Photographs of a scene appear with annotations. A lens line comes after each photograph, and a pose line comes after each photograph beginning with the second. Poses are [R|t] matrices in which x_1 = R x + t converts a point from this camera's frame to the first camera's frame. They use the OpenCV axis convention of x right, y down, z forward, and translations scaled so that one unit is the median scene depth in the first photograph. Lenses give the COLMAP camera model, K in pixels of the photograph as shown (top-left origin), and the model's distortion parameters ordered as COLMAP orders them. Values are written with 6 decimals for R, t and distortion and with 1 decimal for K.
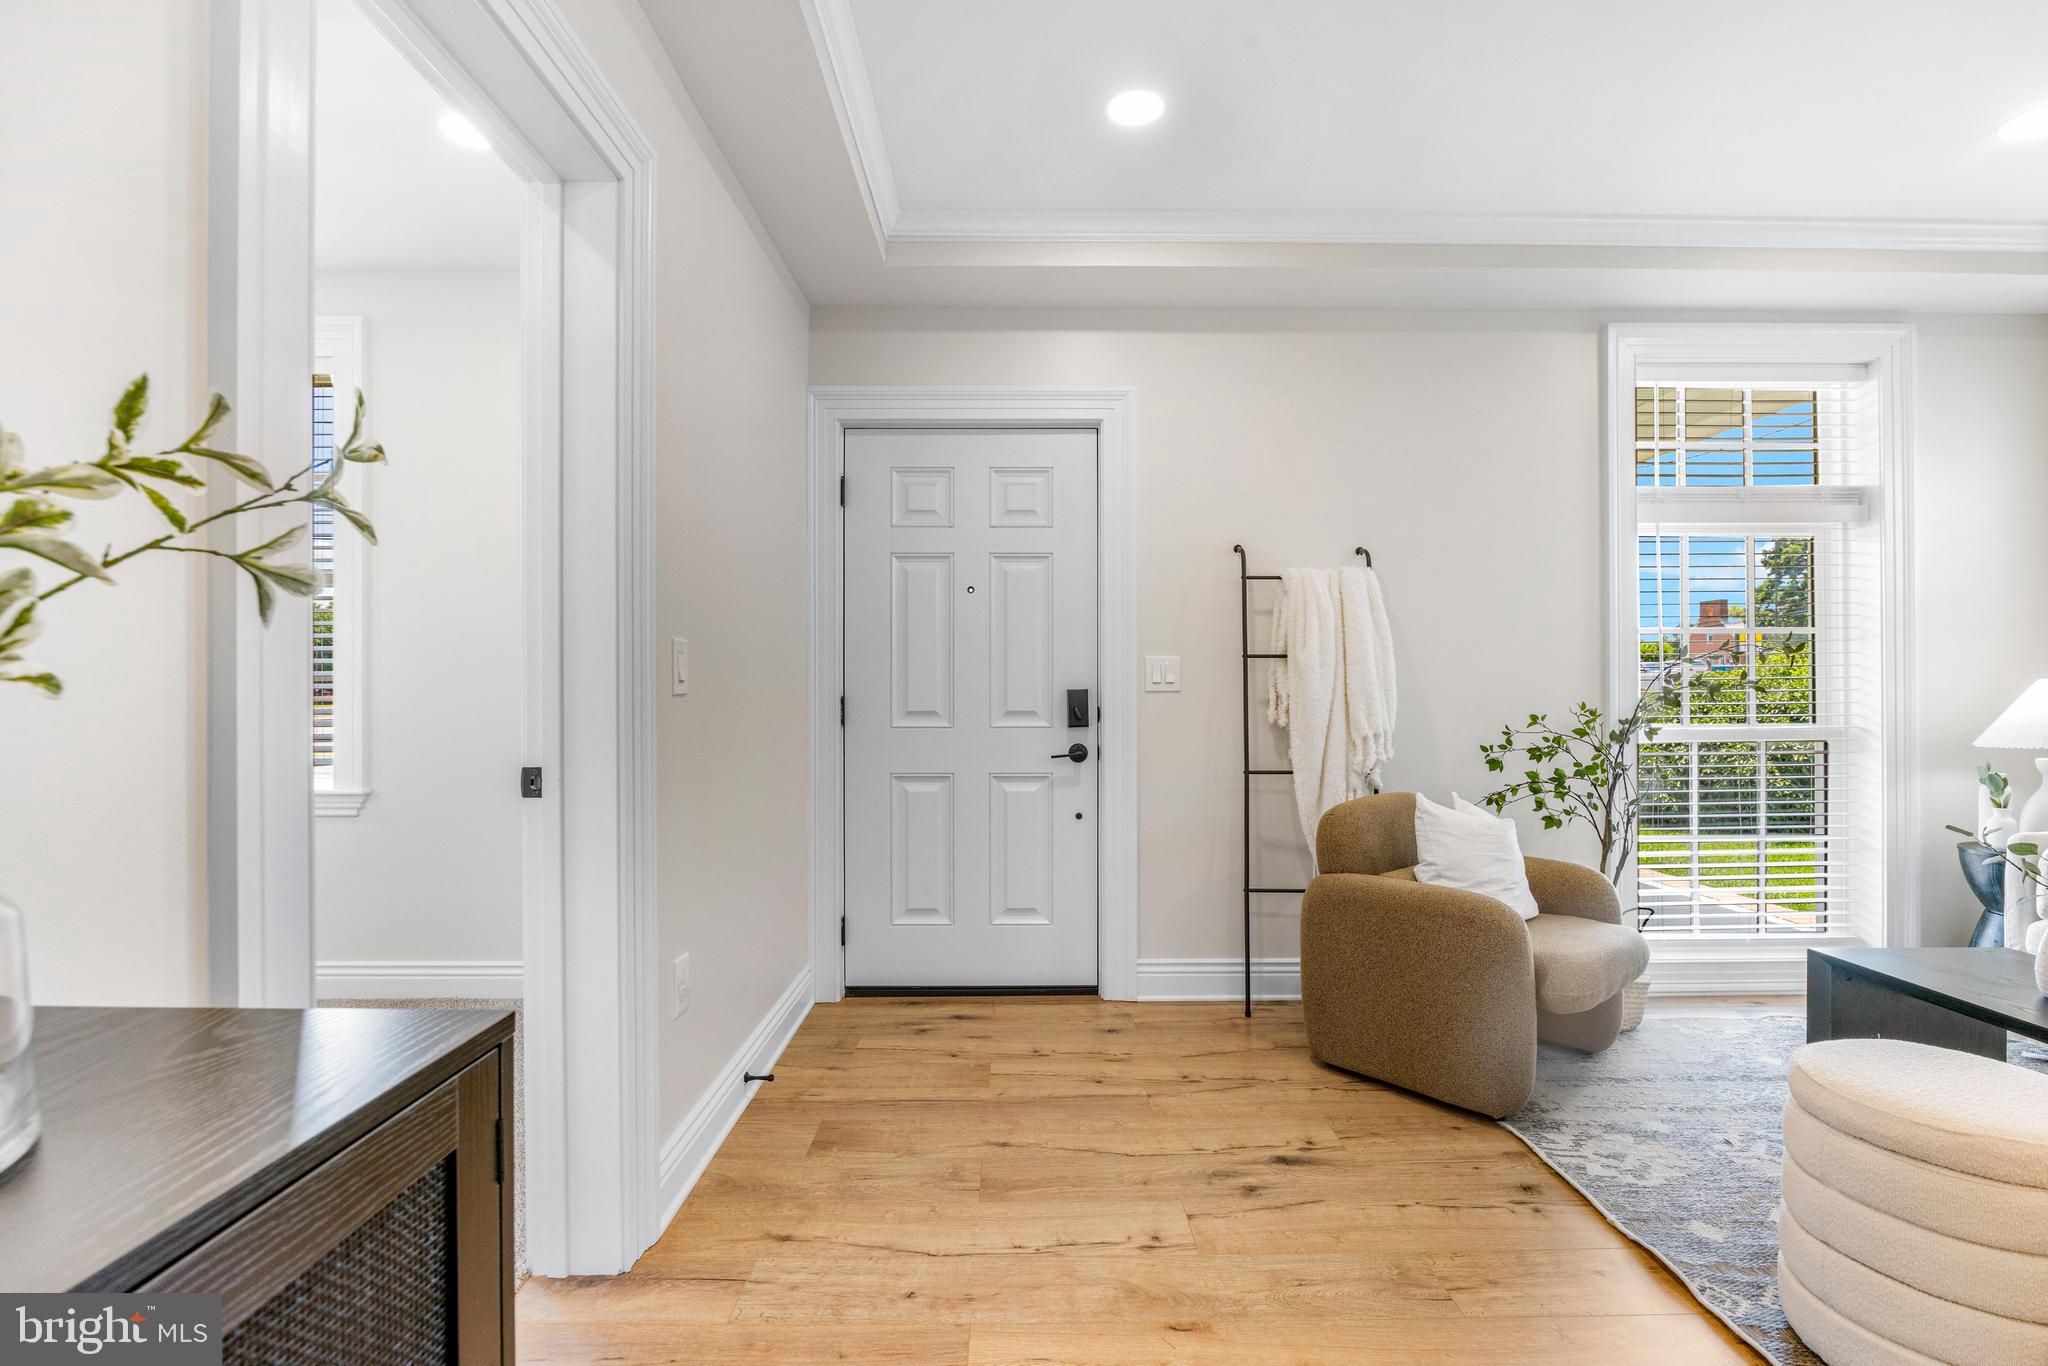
lens RADIAL K [[934.9, 0, 1033.2], [0, 934.9, 684.6], [0, 0, 1]] dist [-0.002986, -0.000477]
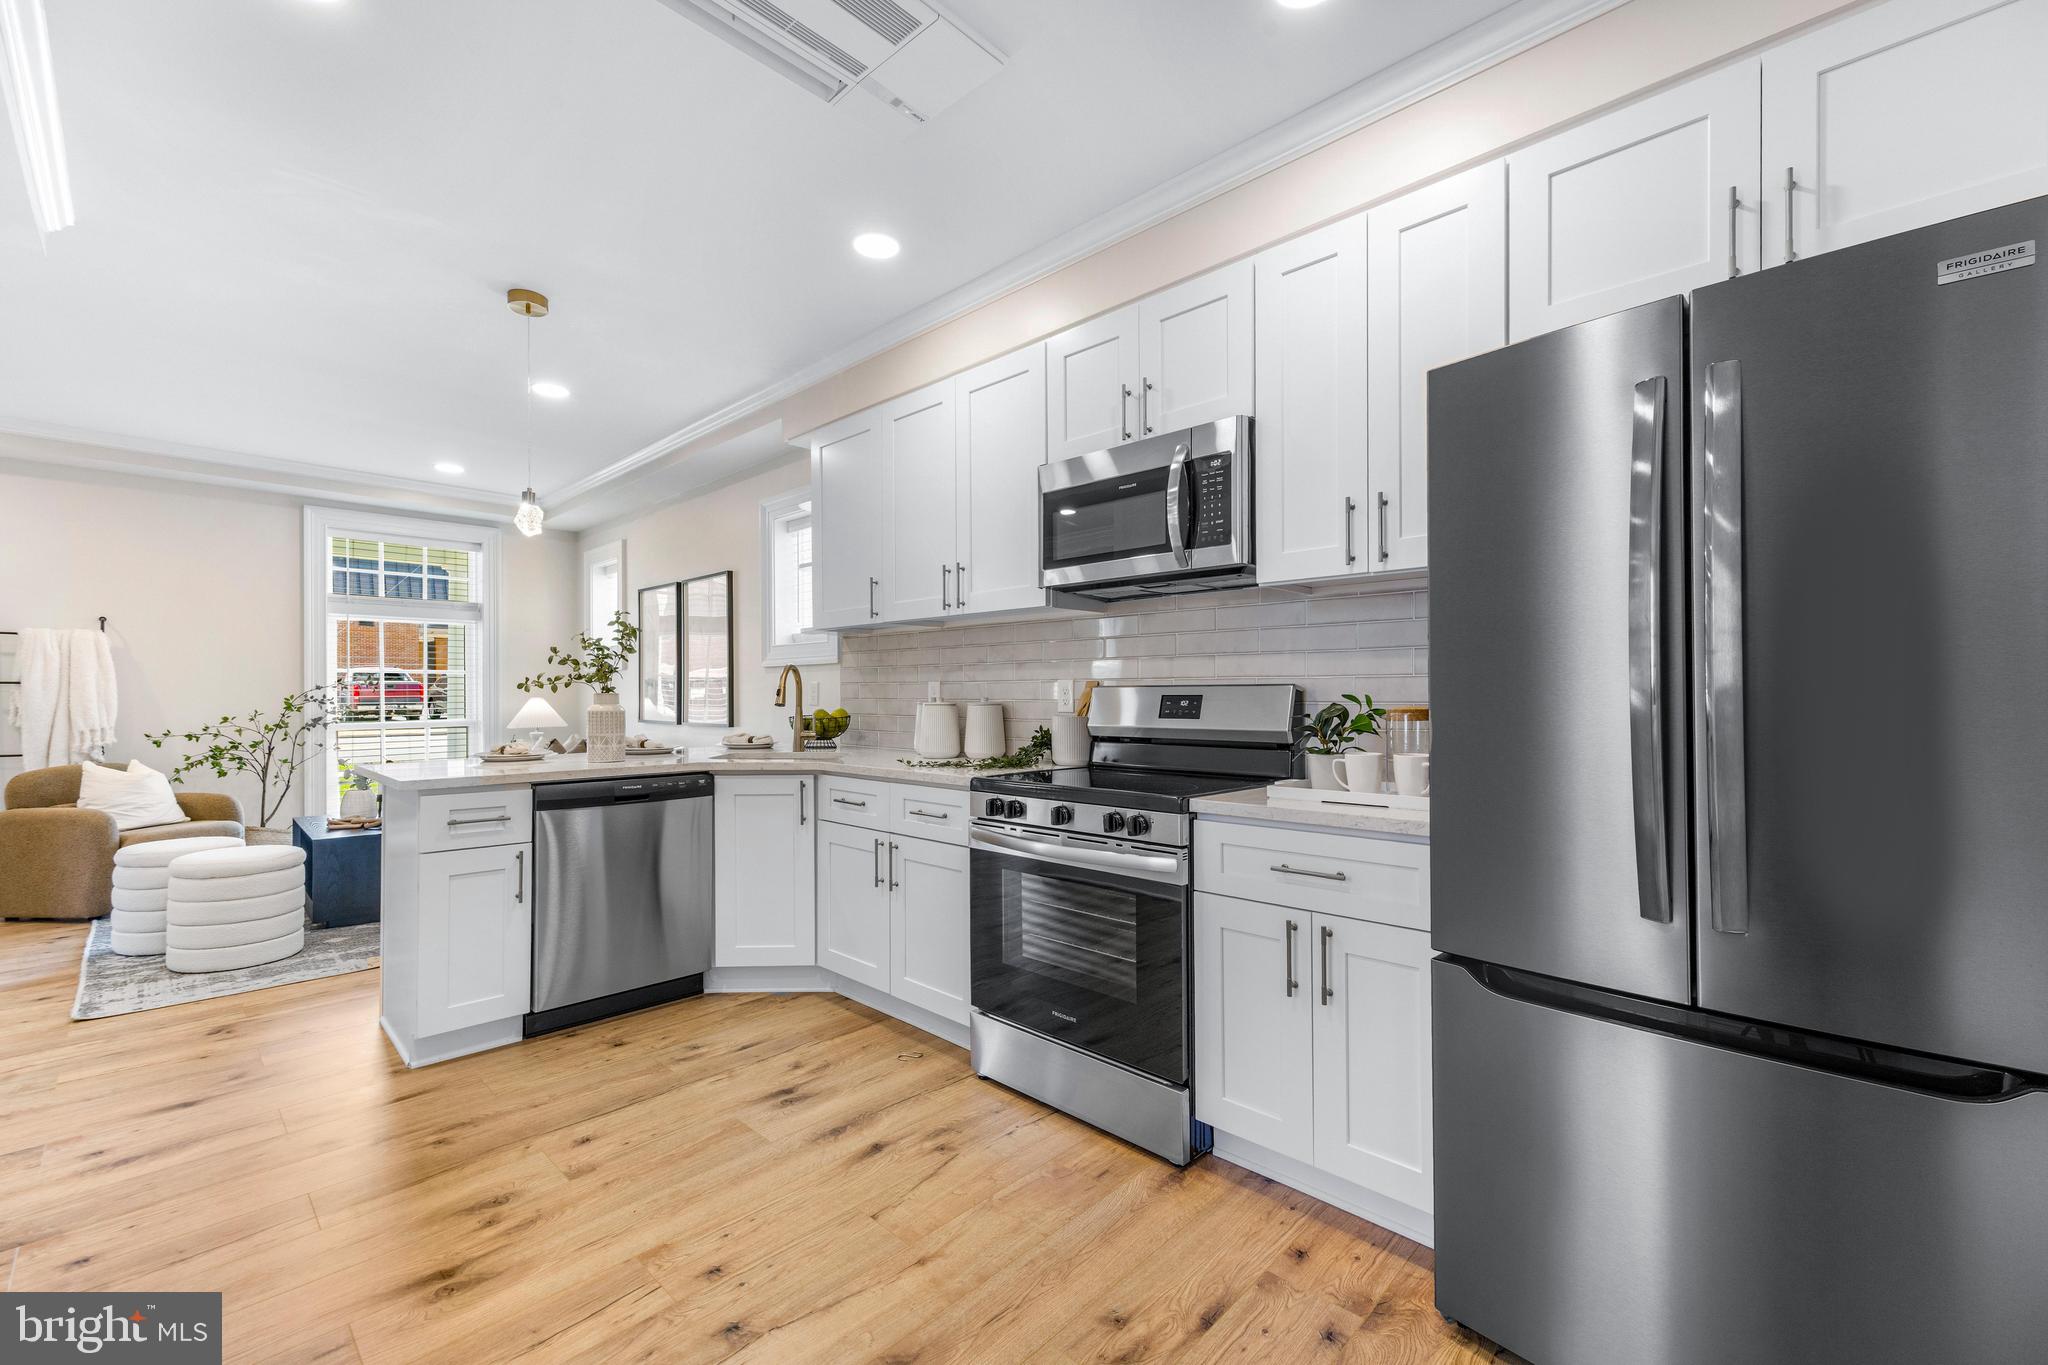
lens RADIAL K [[838.4, 0, 1029.9], [0, 838.4, 692.2], [0, 0, 1]] dist [0.005553, -0.000324]
pose [[0.702297, 0.004125, 0.711873, 0.462667], [-0.005211, 0.999986, -0.000653, -0.022935], [-0.711865, -0.003251, 0.702308, -1.267246]]
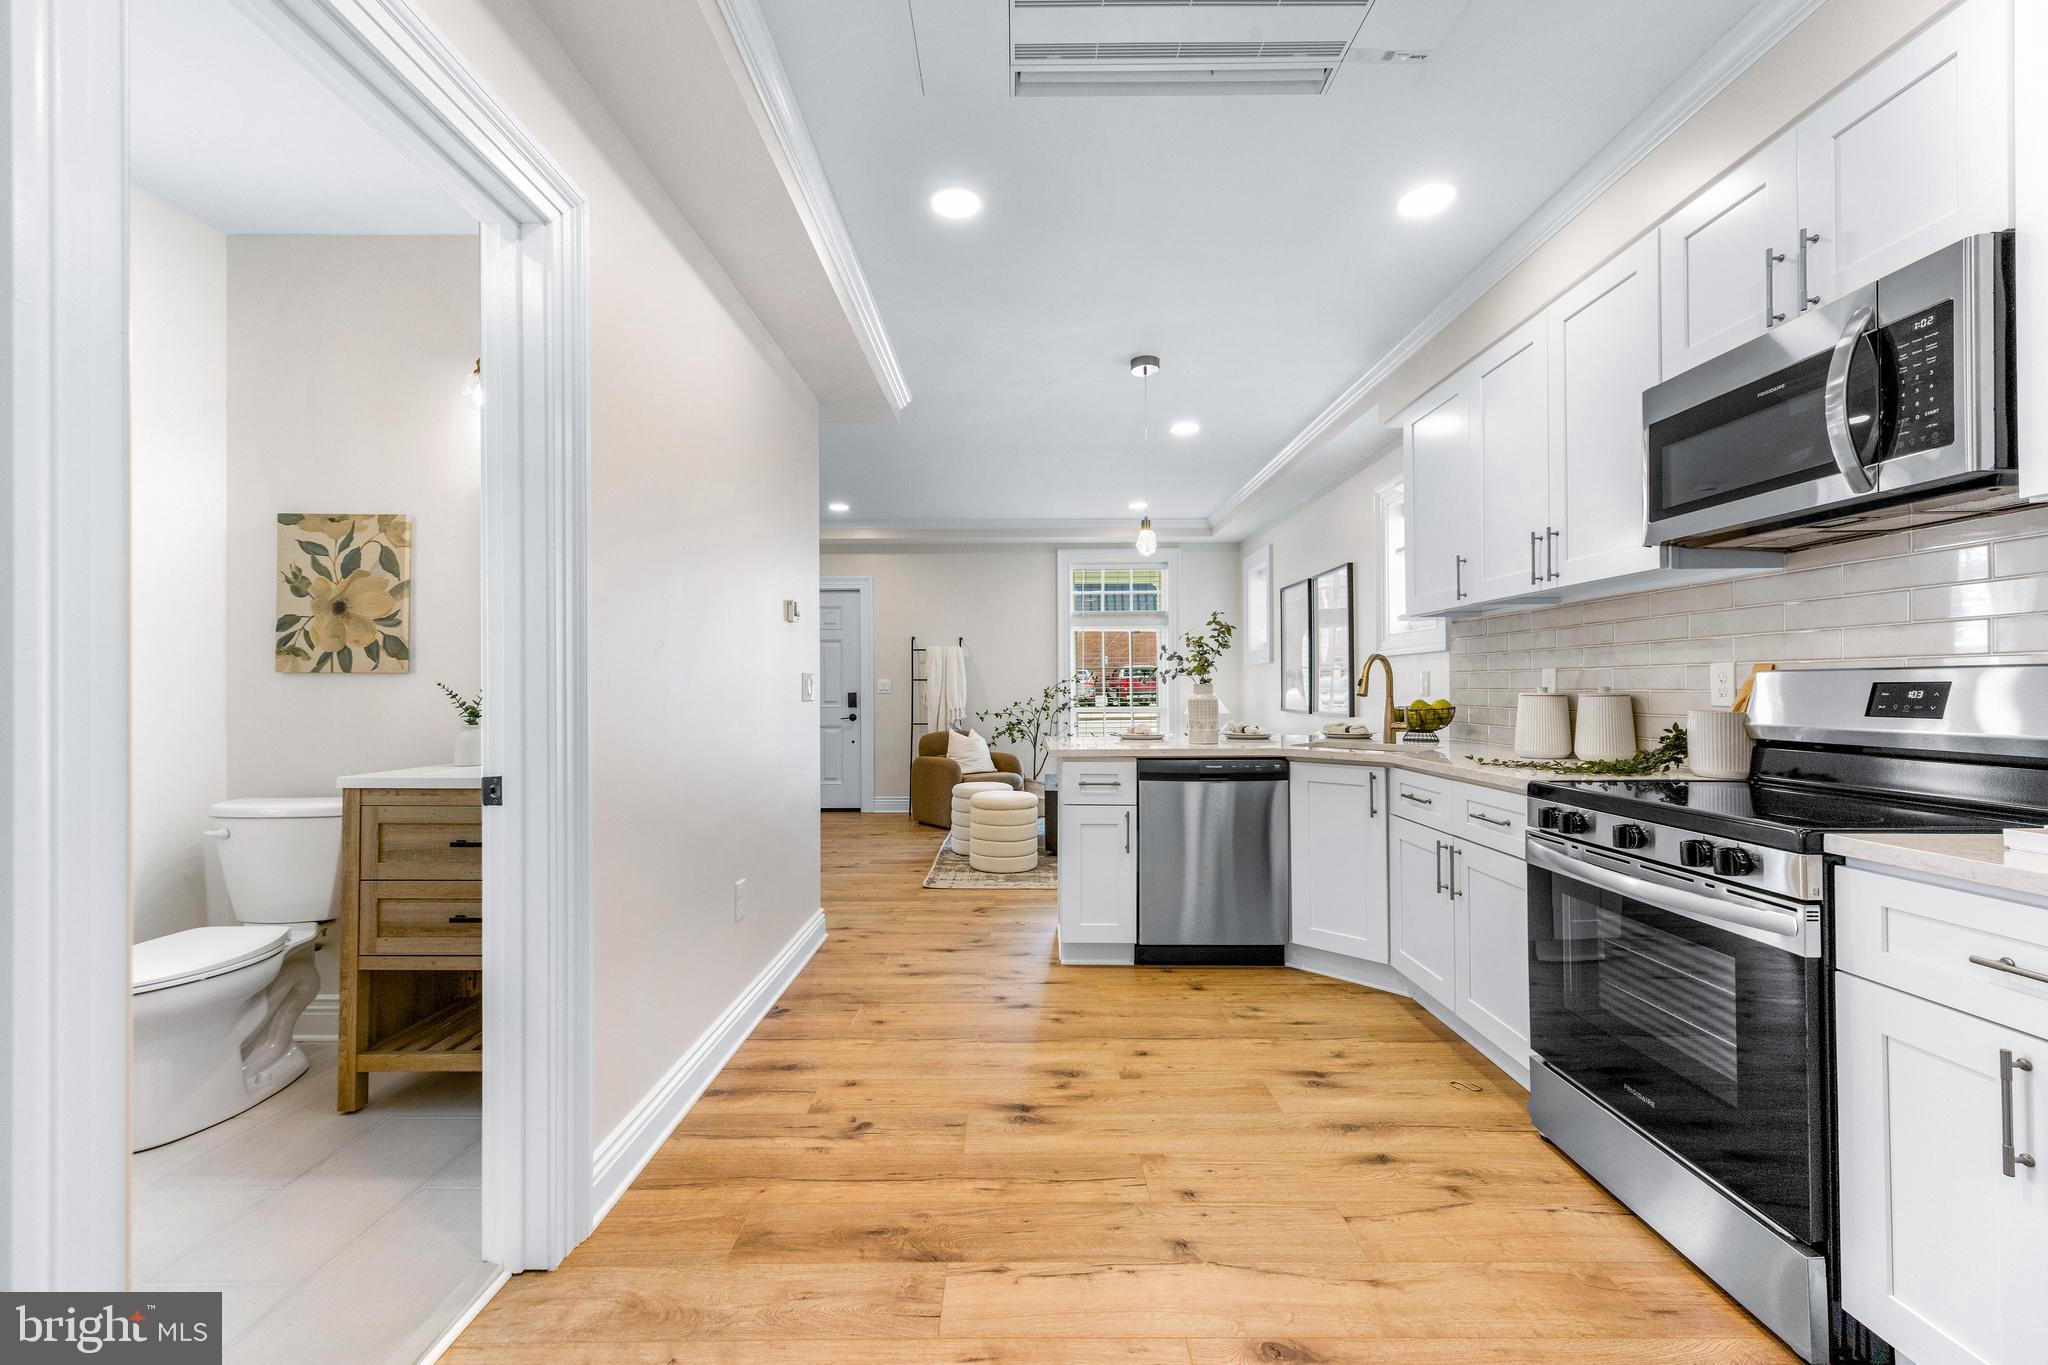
lens RADIAL K [[827.8, 0, 1019.7], [0, 827.8, 683.6], [0, 0, 1]] dist [0.003499, 0.000144]
pose [[0.999719, -0.002466, -0.023580, 0.596430], [0.002494, 0.999996, 0.001154, -0.022564], [0.023577, -0.001212, 0.999721, -1.348685]]
